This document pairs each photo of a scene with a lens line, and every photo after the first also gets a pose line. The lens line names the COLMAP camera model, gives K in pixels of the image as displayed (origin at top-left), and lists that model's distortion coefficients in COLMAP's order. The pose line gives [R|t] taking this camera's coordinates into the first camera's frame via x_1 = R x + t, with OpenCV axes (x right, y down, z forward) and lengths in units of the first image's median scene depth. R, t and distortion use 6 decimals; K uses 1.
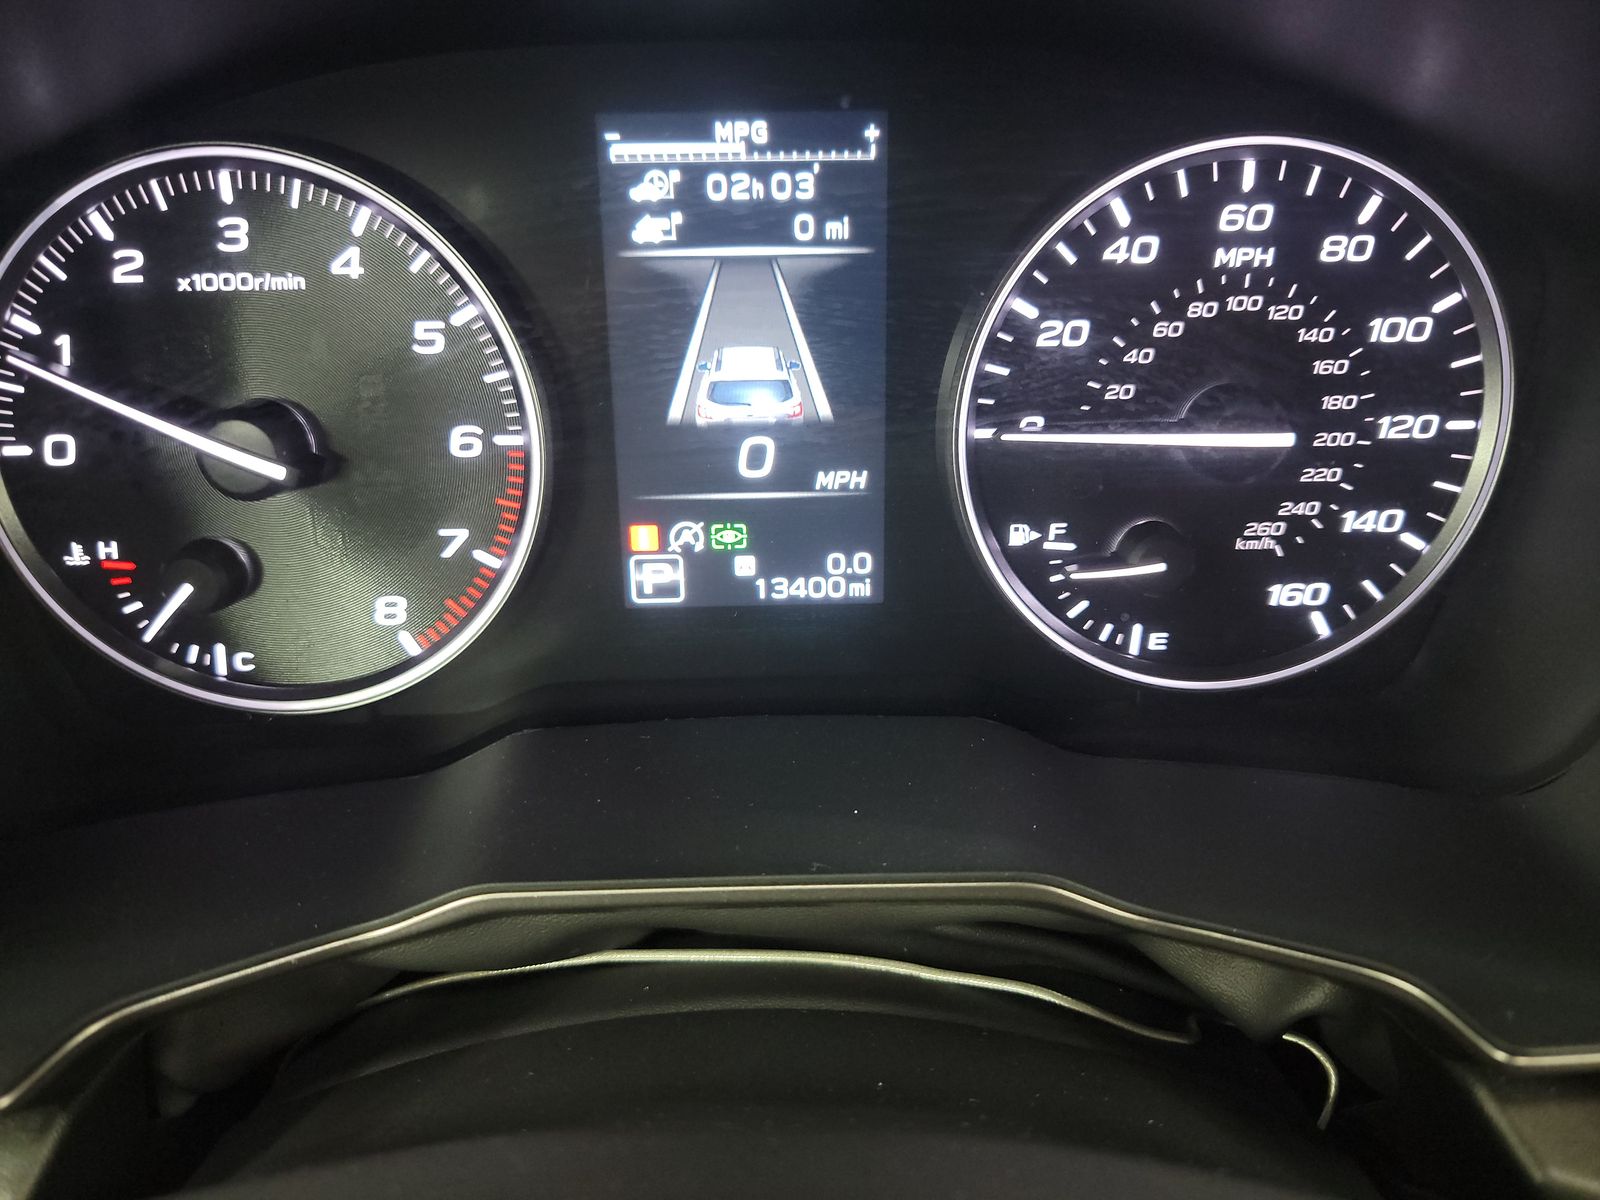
lens RADIAL K [[1118.7, 0, 798.0], [0, 1118.7, 598.6], [0, 0, 1]] dist [0.028112, -0.030384]
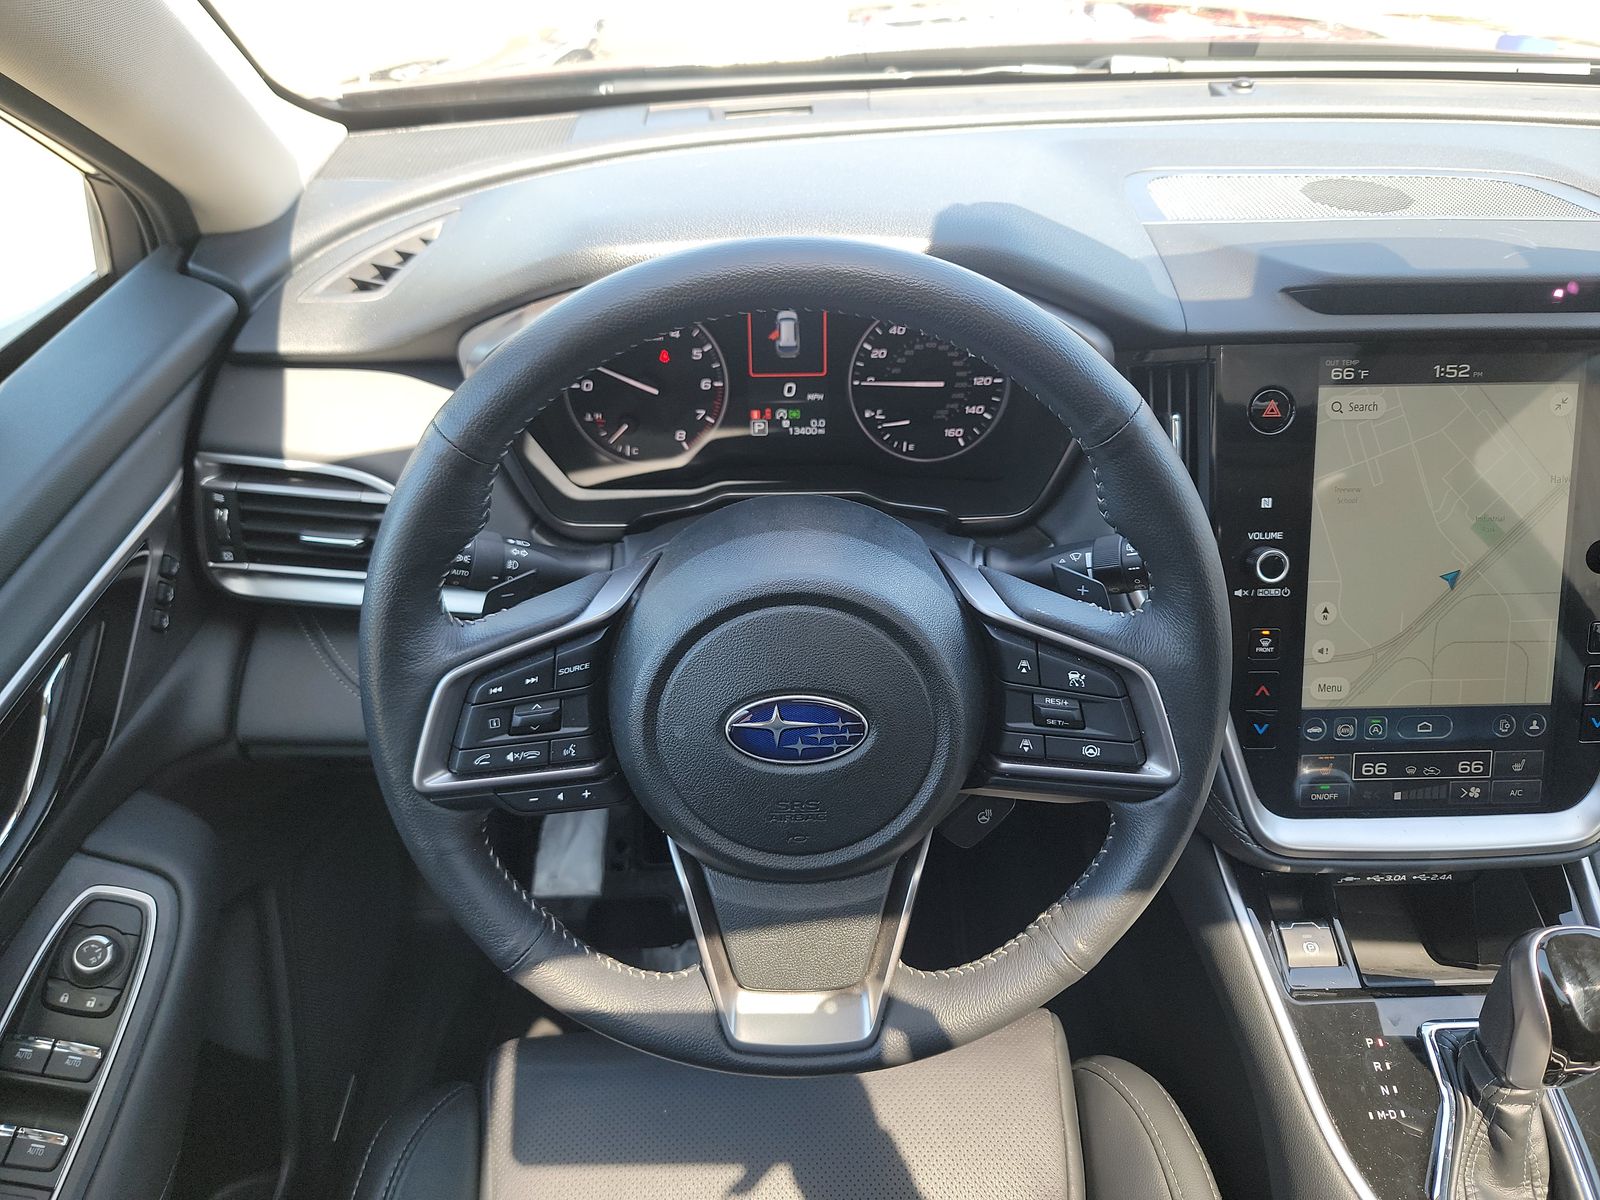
lens RADIAL K [[1118.7, 0, 804.5], [0, 1118.7, 598.0], [0, 0, 1]] dist [0.028112, -0.030384]
pose [[0.999987, 0.003555, -0.003667, 0.021543], [-0.003497, 0.999871, 0.015707, 0.447928], [0.003723, -0.015694, 0.999870, -2.380668]]
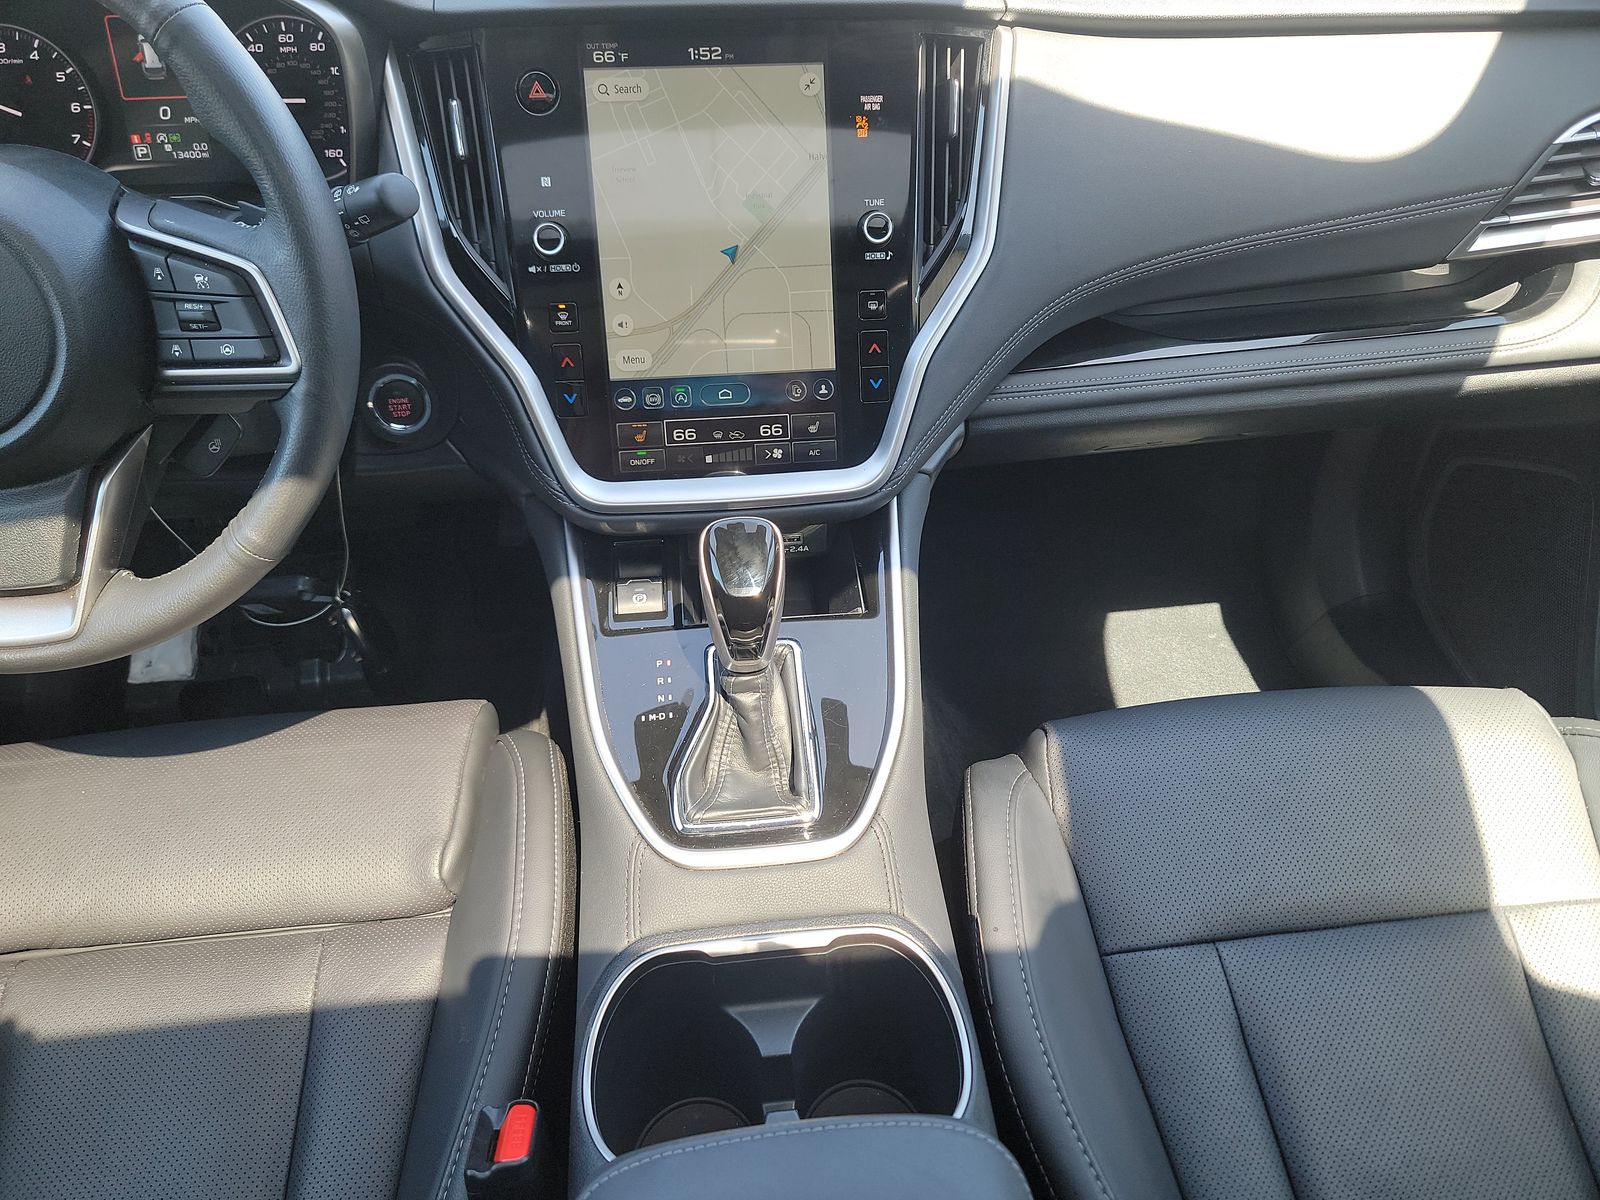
lens RADIAL K [[1118.7, 0, 809.2], [0, 1118.7, 606.7], [0, 0, 1]] dist [0.028112, -0.030384]
pose [[0.997213, -0.044581, 0.059825, 1.703857], [0.039226, 0.995358, 0.087890, 1.187575], [-0.063465, -0.085299, 0.994332, -2.771764]]
